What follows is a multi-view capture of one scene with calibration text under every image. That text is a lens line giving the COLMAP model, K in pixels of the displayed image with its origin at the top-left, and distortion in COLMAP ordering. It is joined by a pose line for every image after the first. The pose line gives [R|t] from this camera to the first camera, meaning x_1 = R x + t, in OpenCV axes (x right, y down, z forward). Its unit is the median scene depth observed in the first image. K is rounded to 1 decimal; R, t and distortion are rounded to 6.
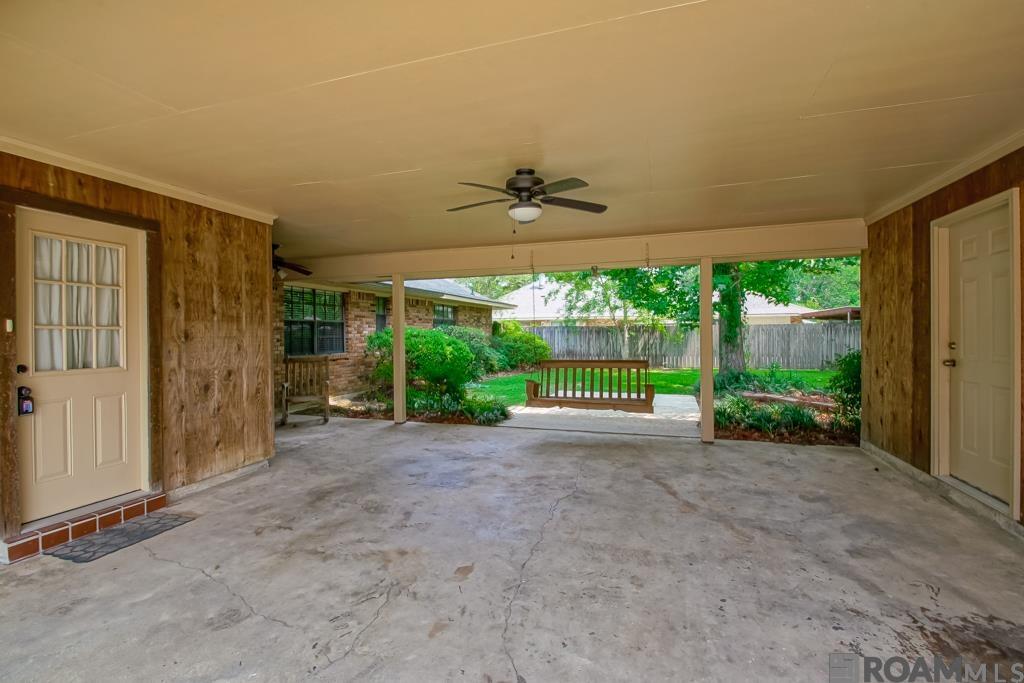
lens RADIAL K [[473.9, 0, 515.9], [0, 473.9, 337.8], [0, 0, 1]] dist [-0.000482, -0.005882]
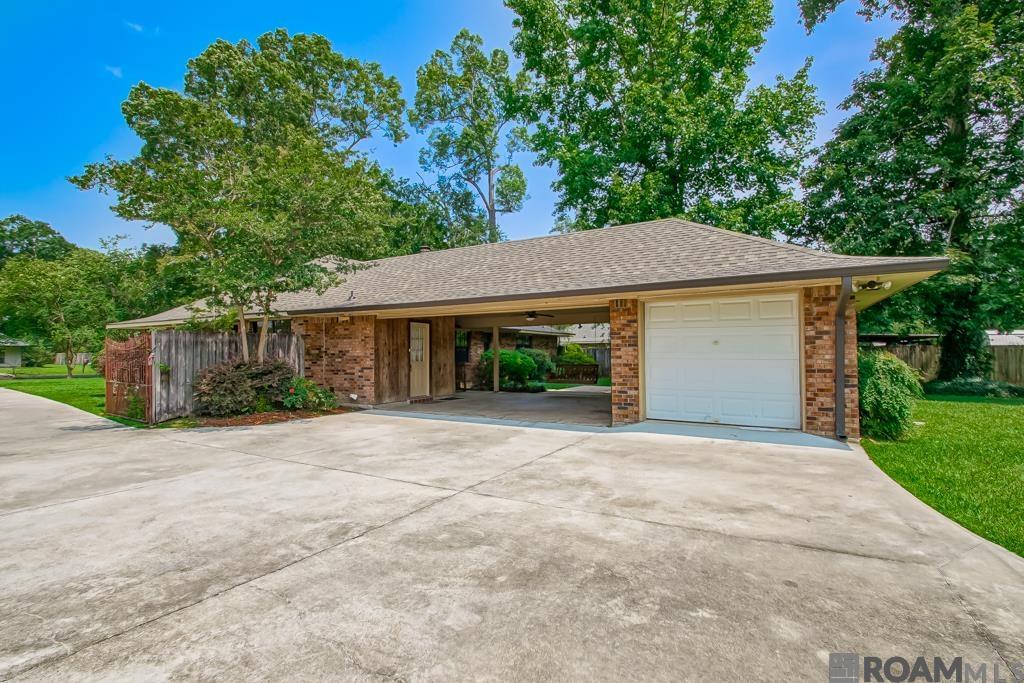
lens RADIAL K [[473.9, 0, 508.1], [0, 473.9, 341.7], [0, 0, 1]] dist [-0.000482, -0.005882]
pose [[0.977174, 0.000050, -0.212440, 0.207178], [-0.007557, 0.999375, -0.034524, 0.011215], [0.212305, 0.035341, 0.976564, -0.857532]]
